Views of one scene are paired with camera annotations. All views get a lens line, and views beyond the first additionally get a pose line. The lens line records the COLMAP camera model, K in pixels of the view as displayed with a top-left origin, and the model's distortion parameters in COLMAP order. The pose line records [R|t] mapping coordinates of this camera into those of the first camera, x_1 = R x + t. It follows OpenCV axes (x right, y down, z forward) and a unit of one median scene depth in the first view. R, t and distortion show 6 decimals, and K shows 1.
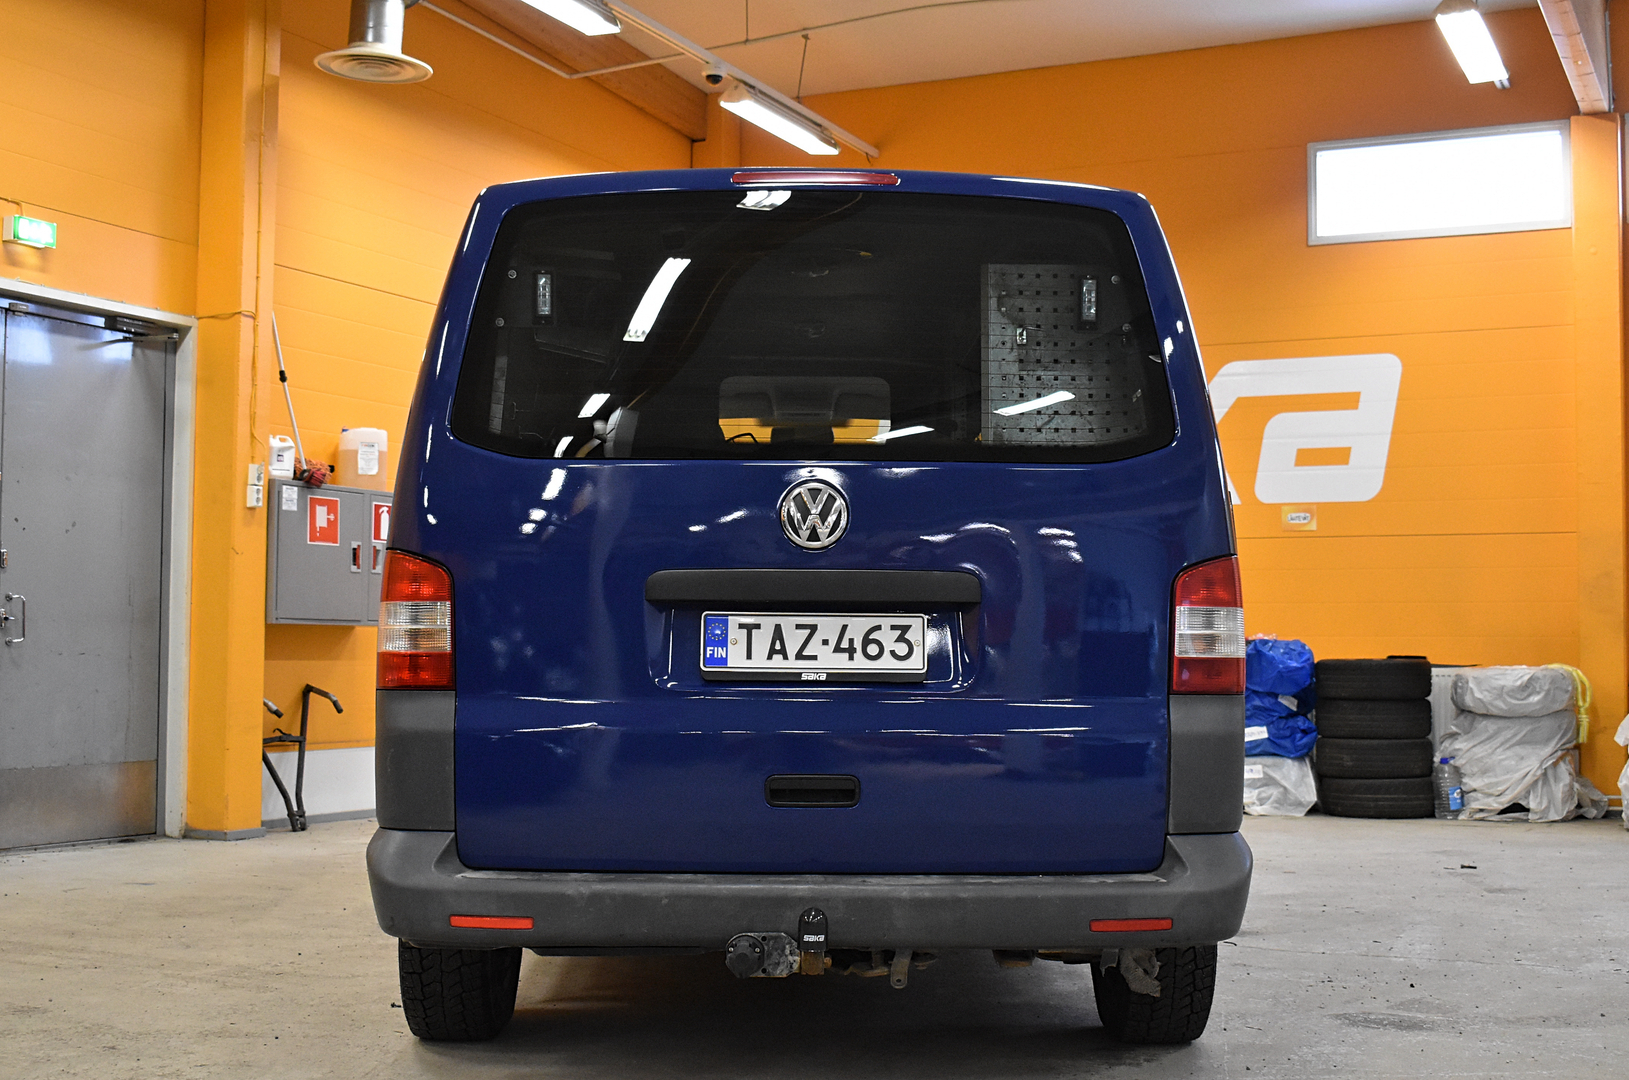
lens RADIAL K [[1980.1, 0, 817.7], [0, 1980.1, 530.3], [0, 0, 1]] dist [-0.029429, 0.000000]
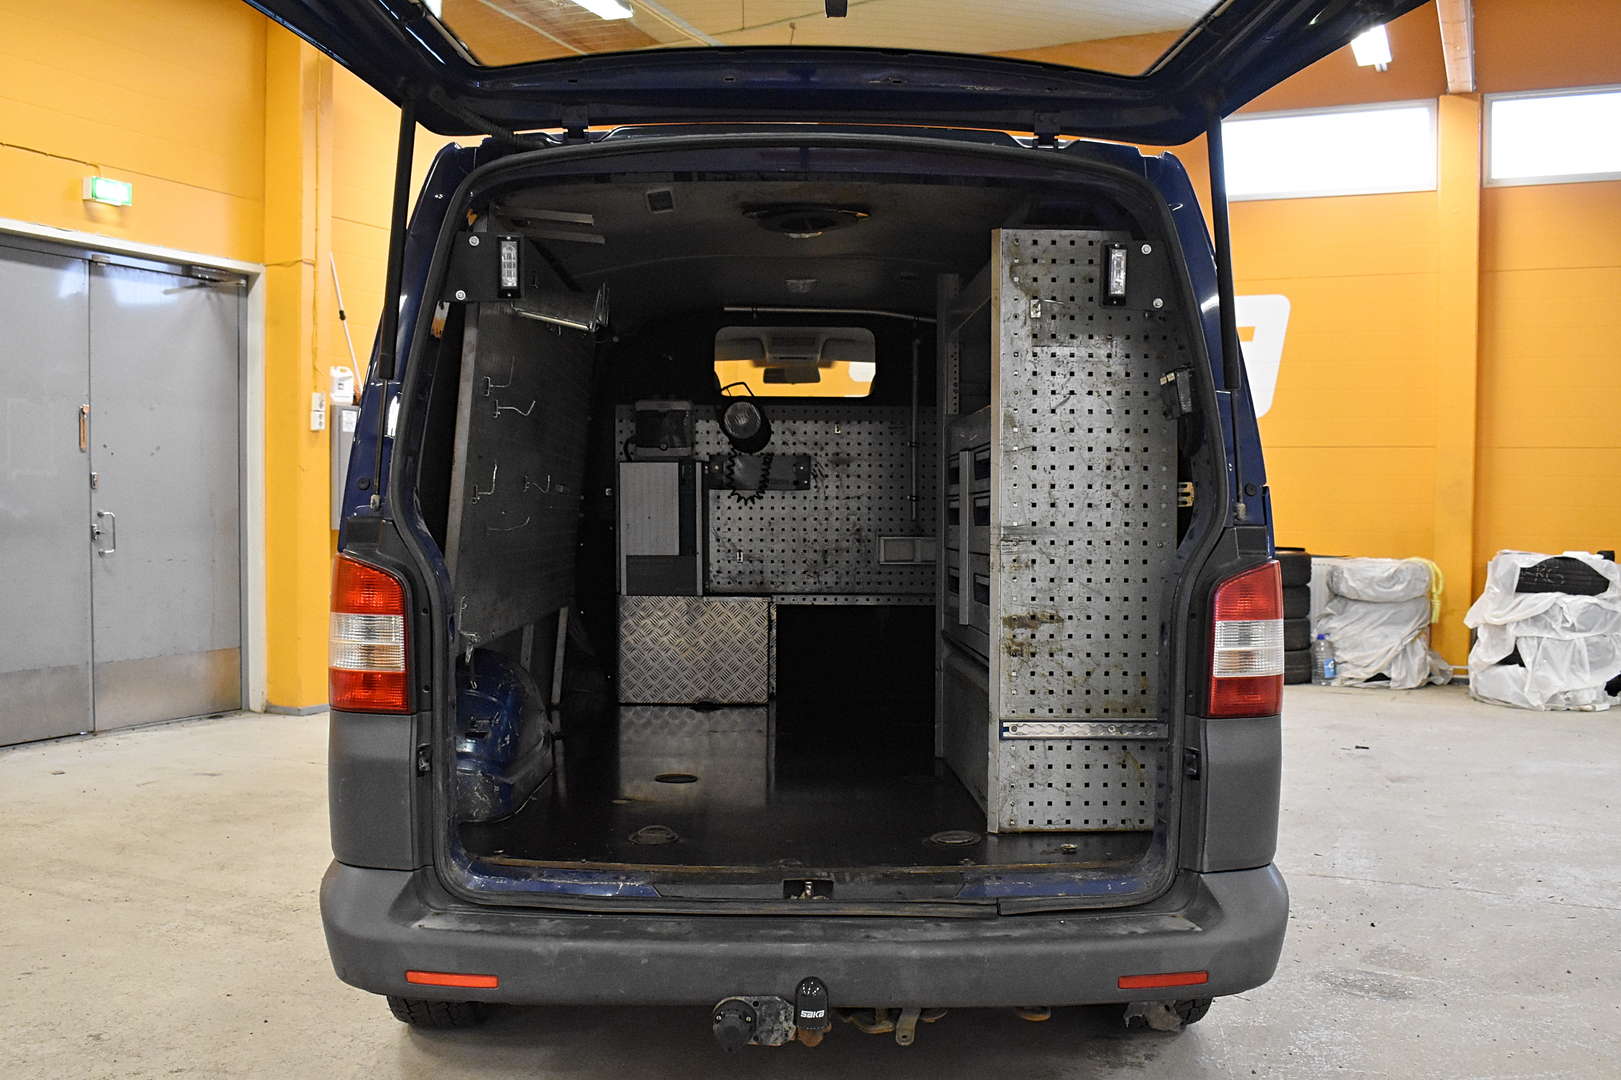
lens RADIAL K [[1437.2, 0, 804.2], [0, 1437.2, 540.1], [0, 0, 1]] dist [-0.068903, 0.004365]
pose [[0.999986, 0.002128, 0.004902, -0.007727], [-0.002574, 0.995695, 0.092655, -0.052437], [-0.004684, -0.092666, 0.995686, 0.327031]]
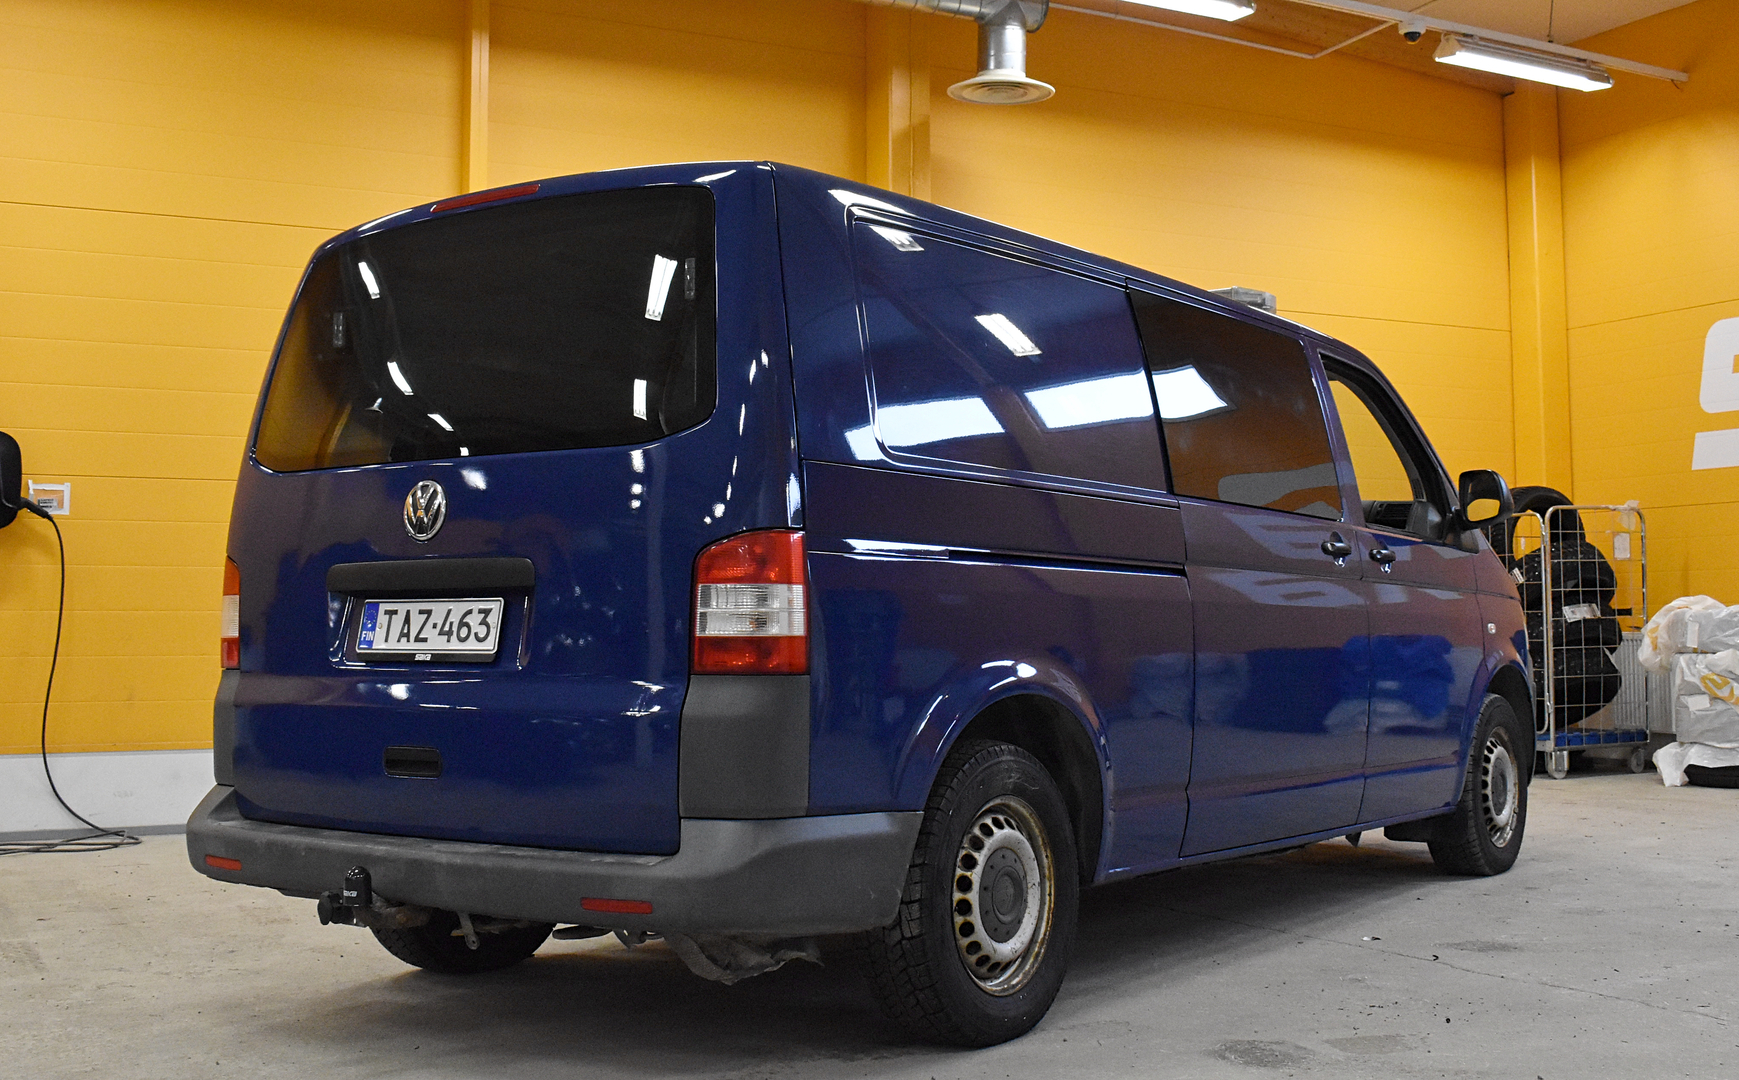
lens RADIAL K [[1920.1, 0, 886.4], [0, 1920.1, 535.9], [0, 0, 1]] dist [-0.060803, 0.000000]
pose [[0.812344, -0.039937, -0.581810, 0.733520], [0.044866, 0.998975, -0.005929, 0.022042], [0.581450, -0.021287, 0.813303, 0.261252]]
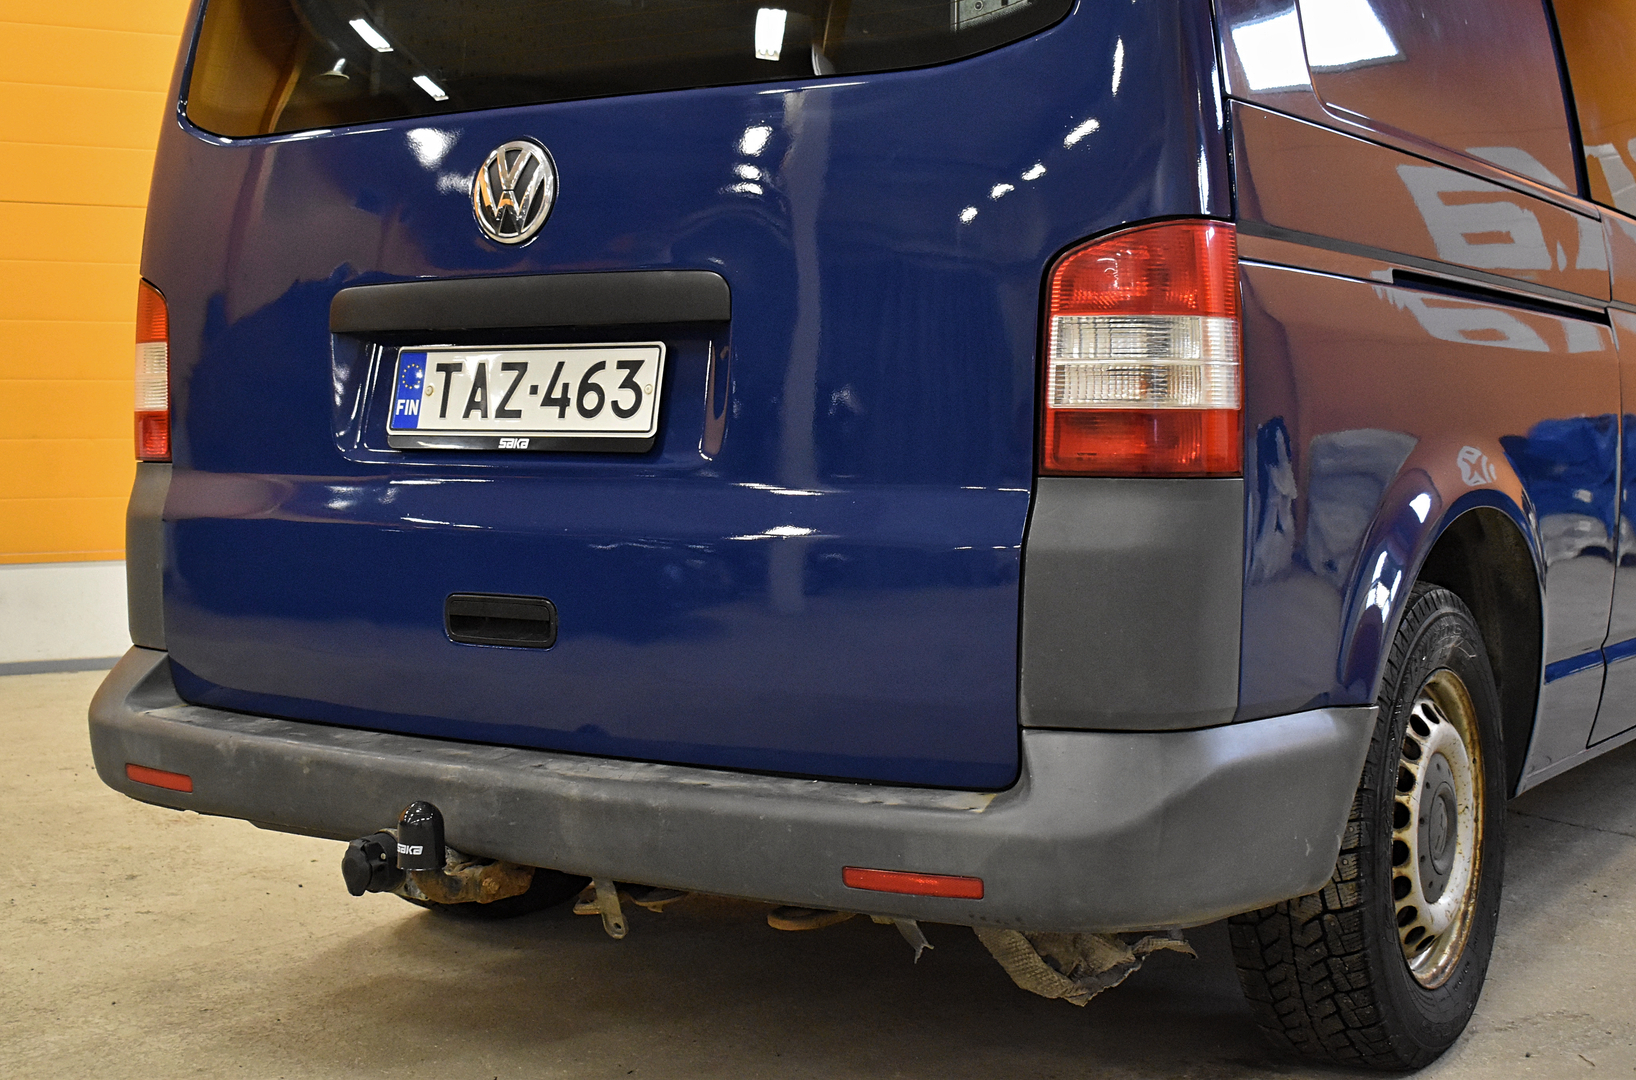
lens RADIAL K [[2104.8, 0, 821.2], [0, 2104.8, 495.5], [0, 0, 1]] dist [-0.049136, 0.000000]
pose [[0.835213, 0.014309, -0.549740, 0.407593], [0.037732, 0.995814, 0.083246, 0.033592], [0.548630, -0.090271, 0.831178, 0.434160]]
